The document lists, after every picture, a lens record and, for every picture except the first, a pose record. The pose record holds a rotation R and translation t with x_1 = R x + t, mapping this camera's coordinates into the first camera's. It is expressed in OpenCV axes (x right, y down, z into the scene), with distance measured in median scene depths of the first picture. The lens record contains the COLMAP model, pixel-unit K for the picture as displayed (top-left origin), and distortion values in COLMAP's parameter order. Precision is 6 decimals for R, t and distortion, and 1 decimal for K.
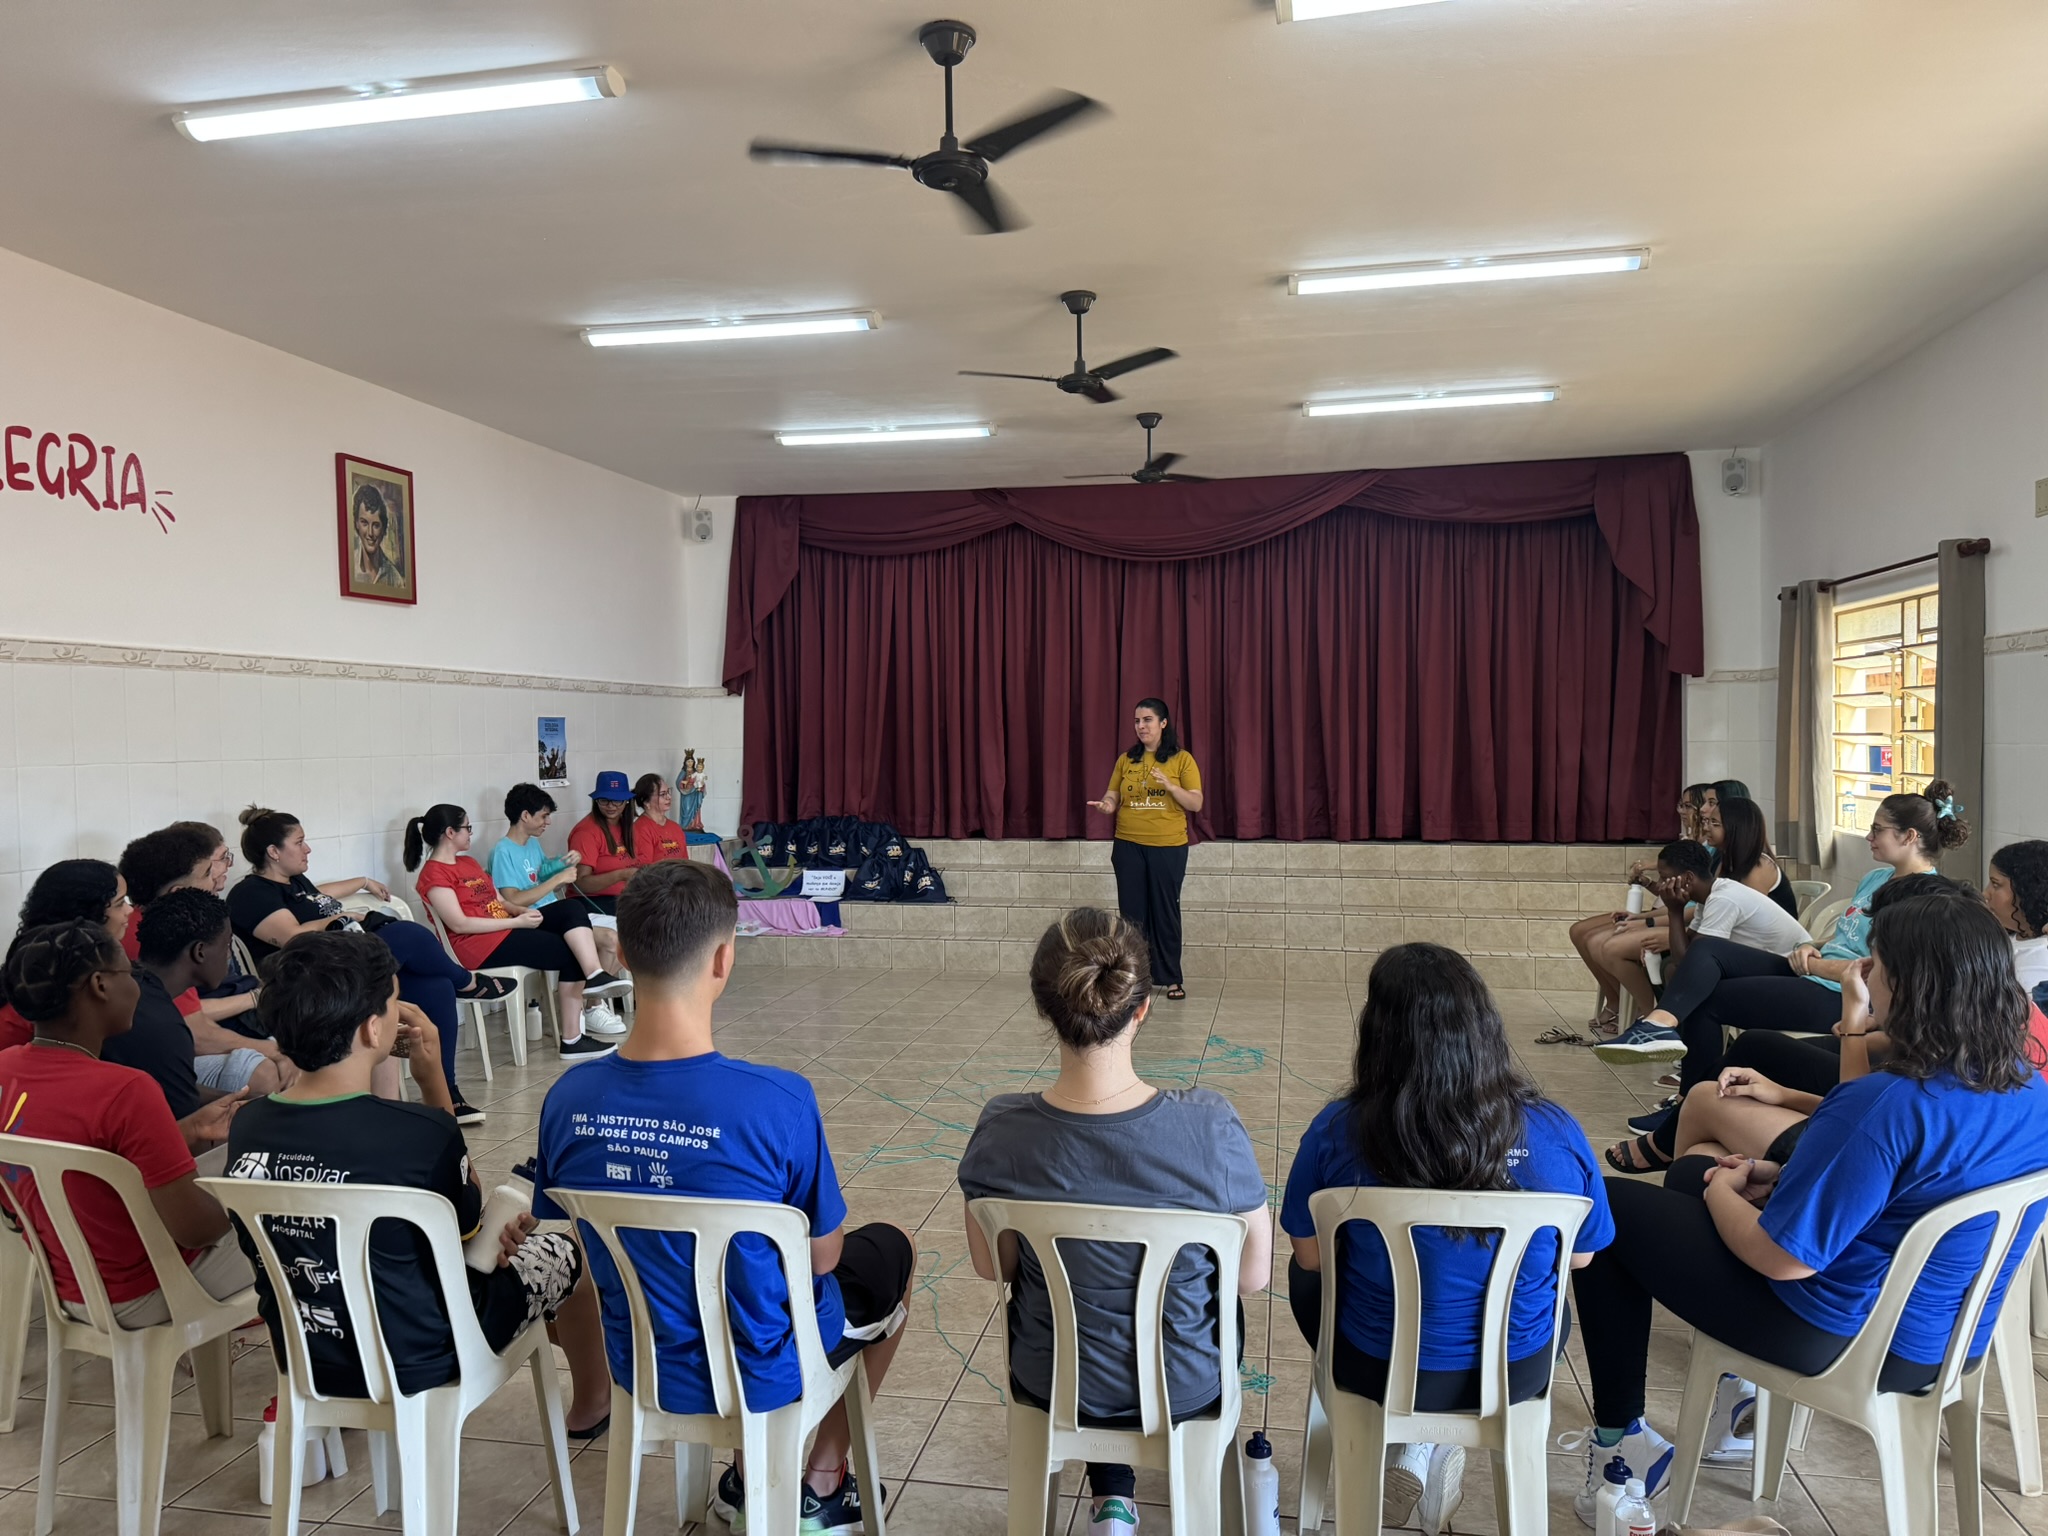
lens RADIAL K [[1419.2, 0, 1024.0], [0, 1419.2, 768.0], [0, 0, 1]] dist [0.034146, -0.044897]
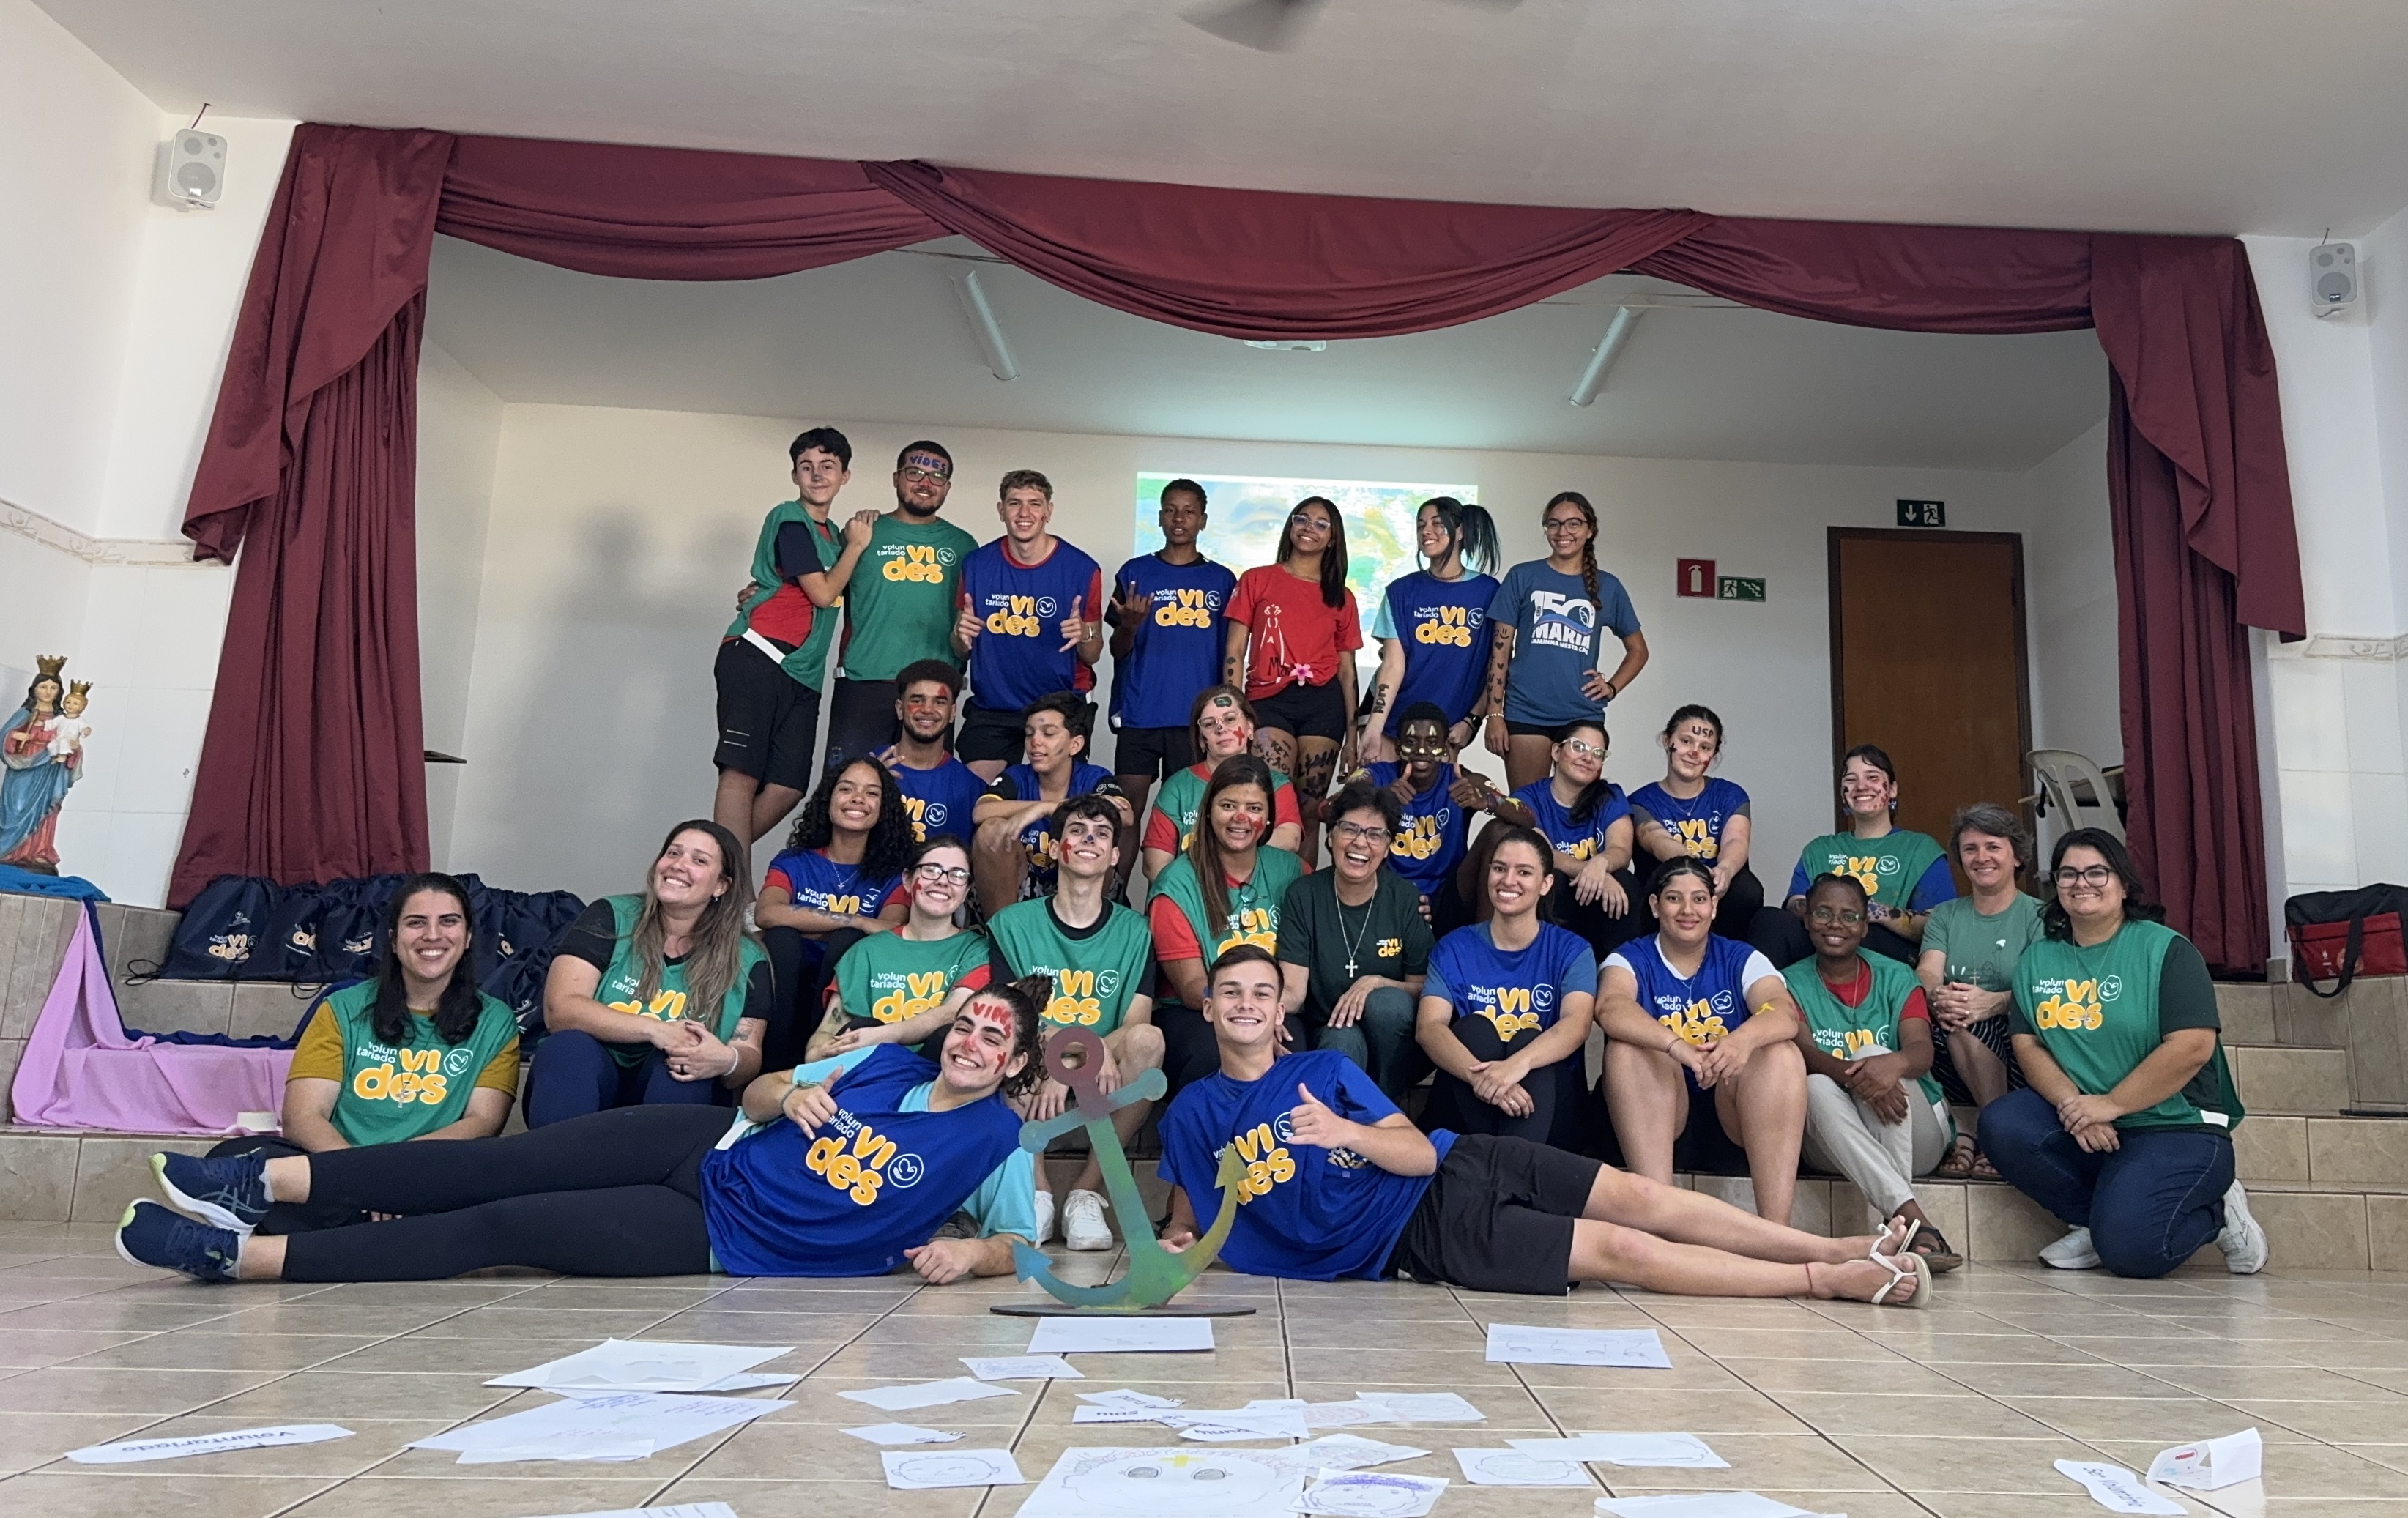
lens RADIAL K [[1584.8, 0, 1204.0], [0, 1584.8, 759.0], [0, 0, 1]] dist [0.001802, 0.001069]
pose [[0.958142, 0.099791, 0.268340, -0.045205], [-0.032534, 0.969167, -0.244247, 0.110945], [-0.284439, 0.225293, 0.931846, 0.506210]]
